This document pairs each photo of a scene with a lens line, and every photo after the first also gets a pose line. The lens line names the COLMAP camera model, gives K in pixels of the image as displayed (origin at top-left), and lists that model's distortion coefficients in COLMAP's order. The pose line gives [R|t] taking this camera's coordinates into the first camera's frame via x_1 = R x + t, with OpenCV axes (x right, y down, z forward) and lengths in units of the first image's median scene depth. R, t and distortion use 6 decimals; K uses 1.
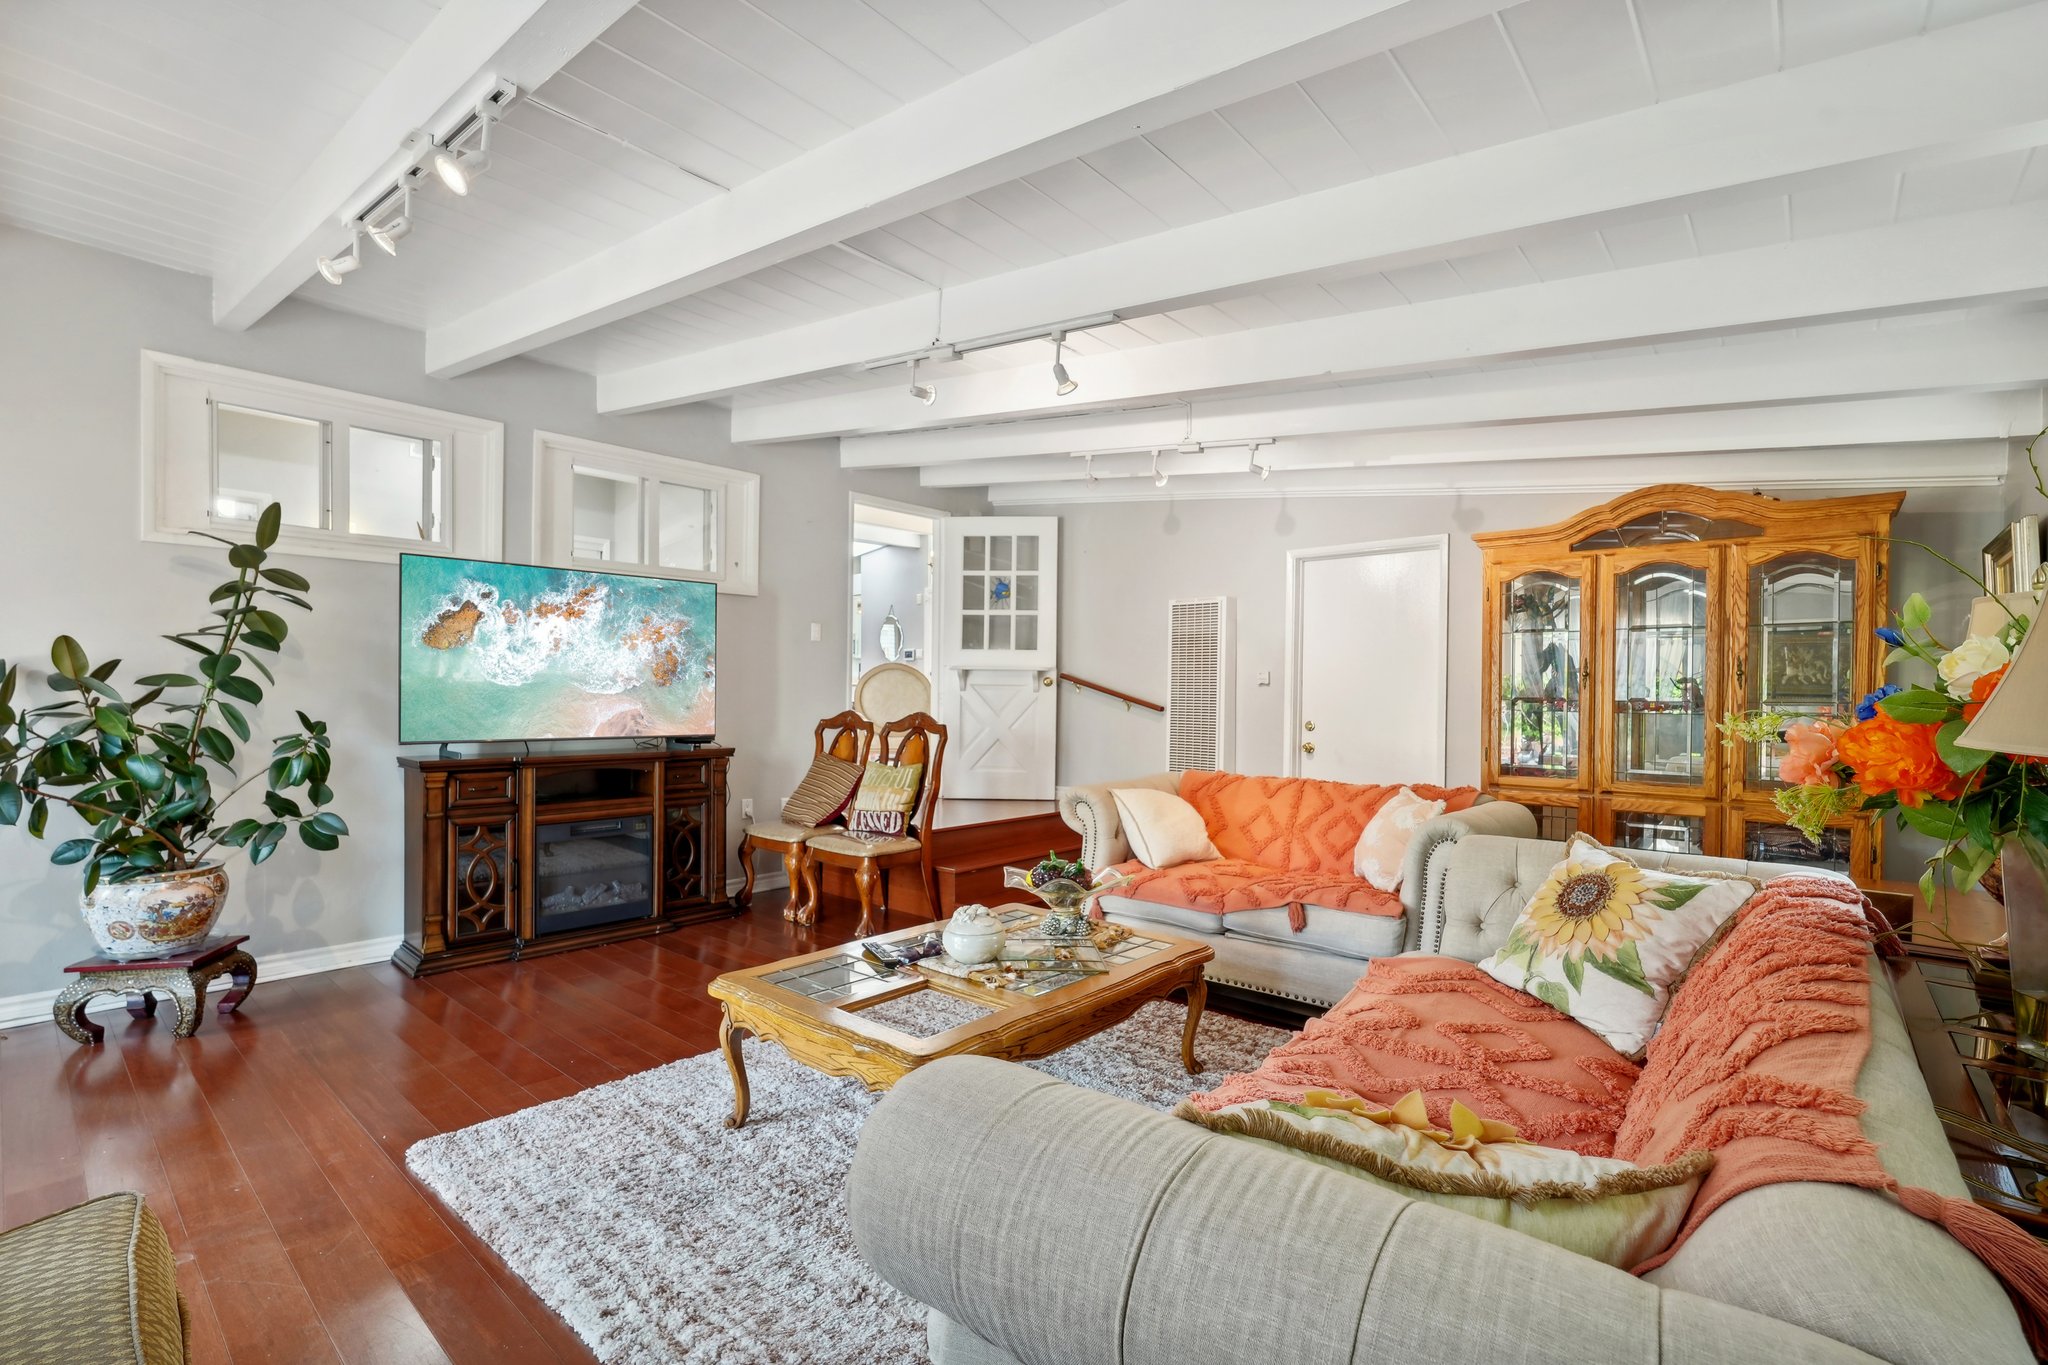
lens RADIAL K [[926.1, 0, 1022.0], [0, 926.1, 704.7], [0, 0, 1]] dist [-0.002641, -0.000451]
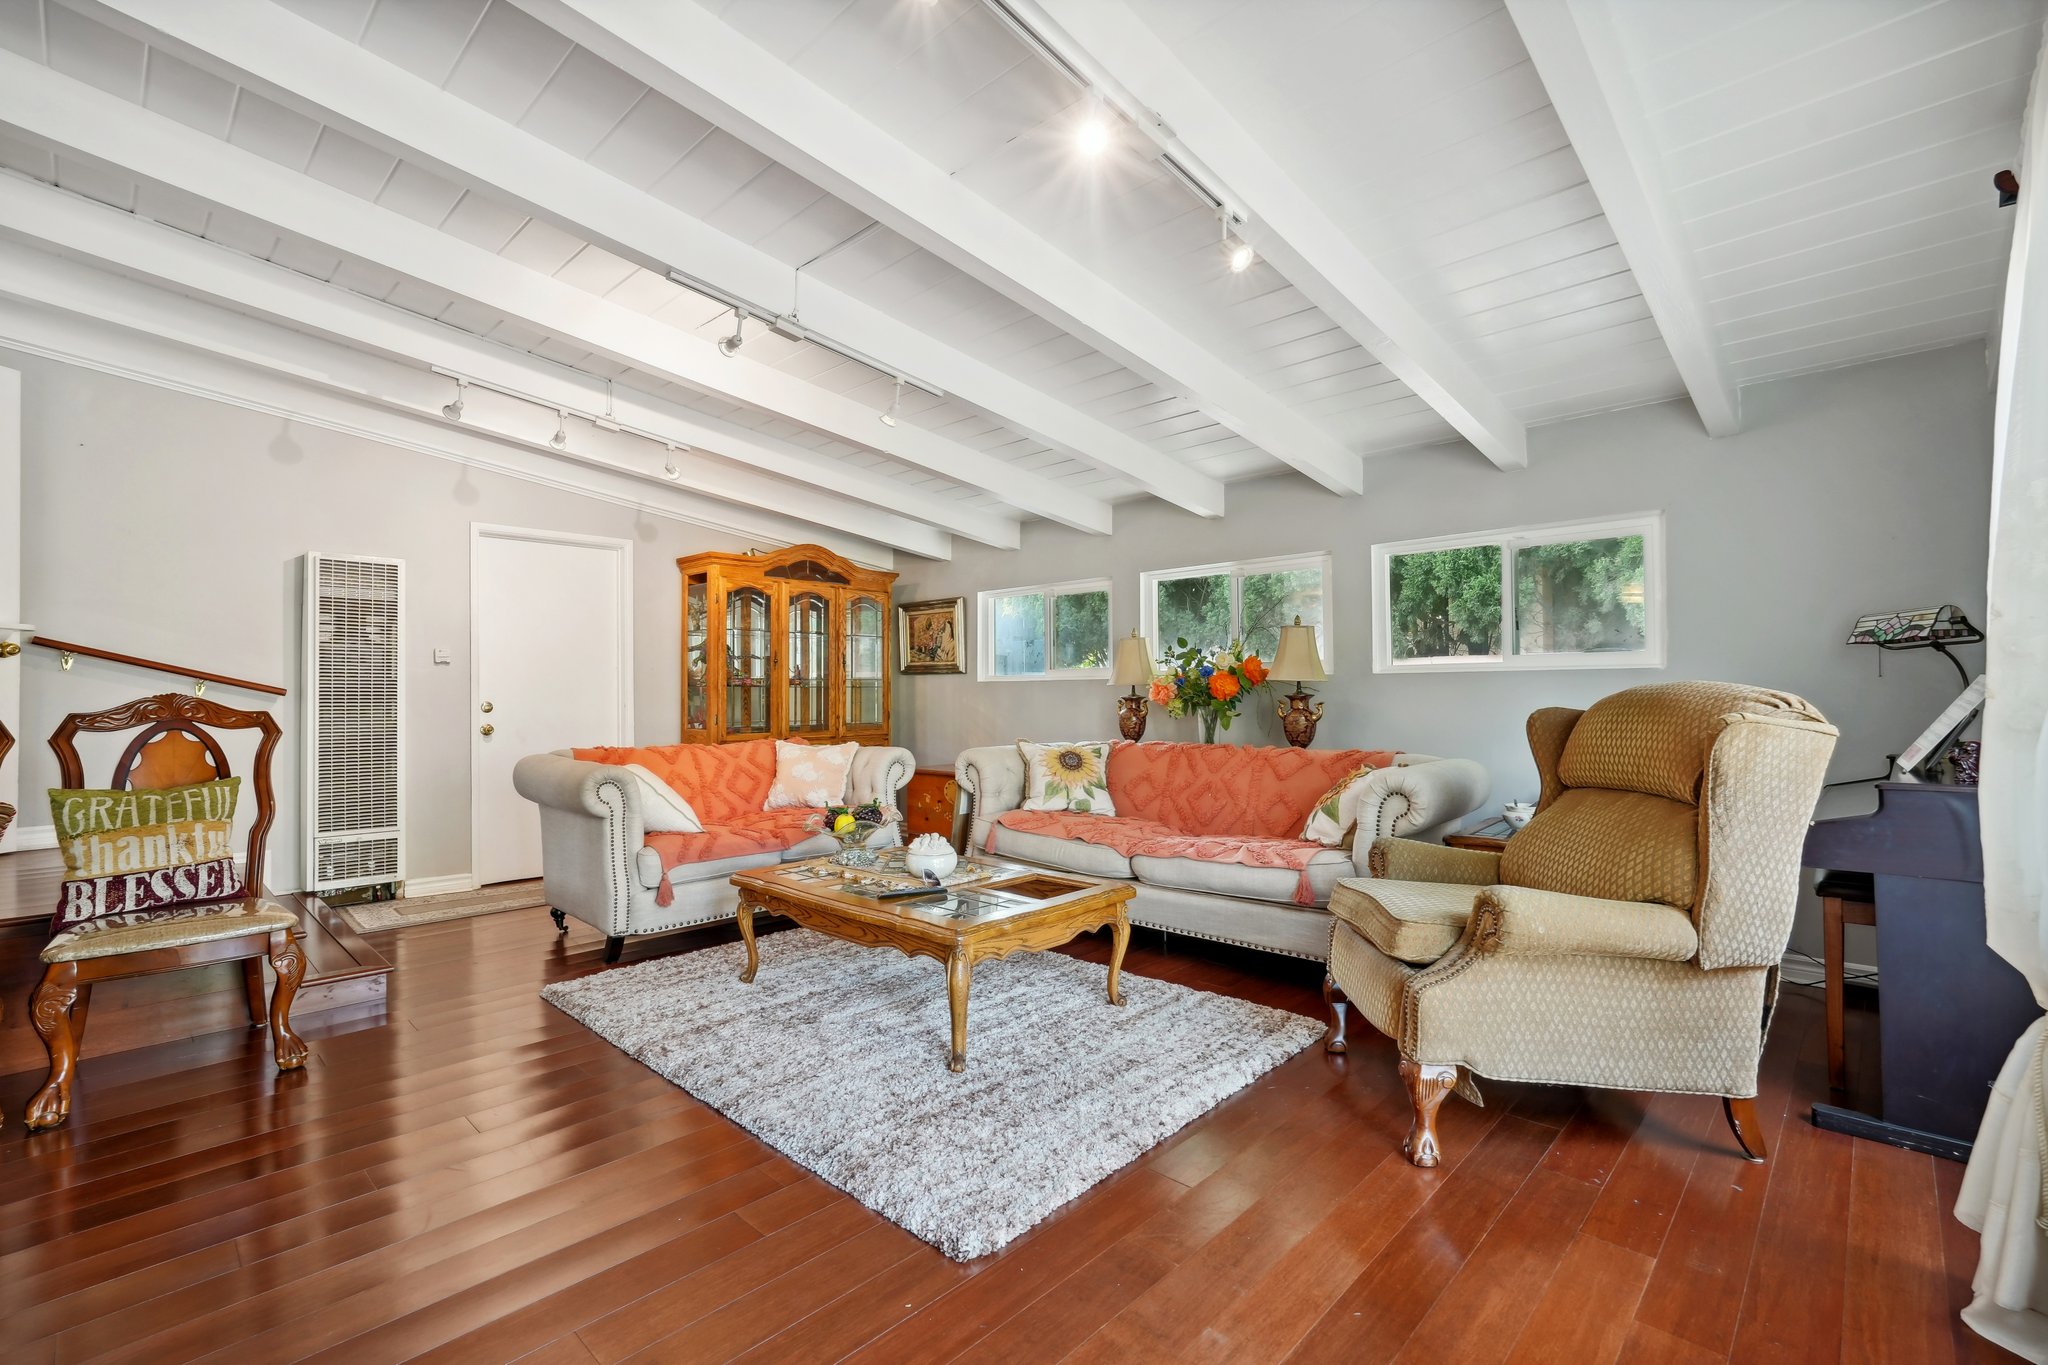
lens RADIAL K [[902.6, 0, 1024.0], [0, 902.6, 682.5], [0, 0, 1]] dist [-0.000530, -0.000085]
pose [[0.043807, 0.003280, 0.999035, -0.820556], [0.016055, 0.999863, -0.003987, 0.014396], [-0.998911, 0.016214, 0.043748, 0.539524]]
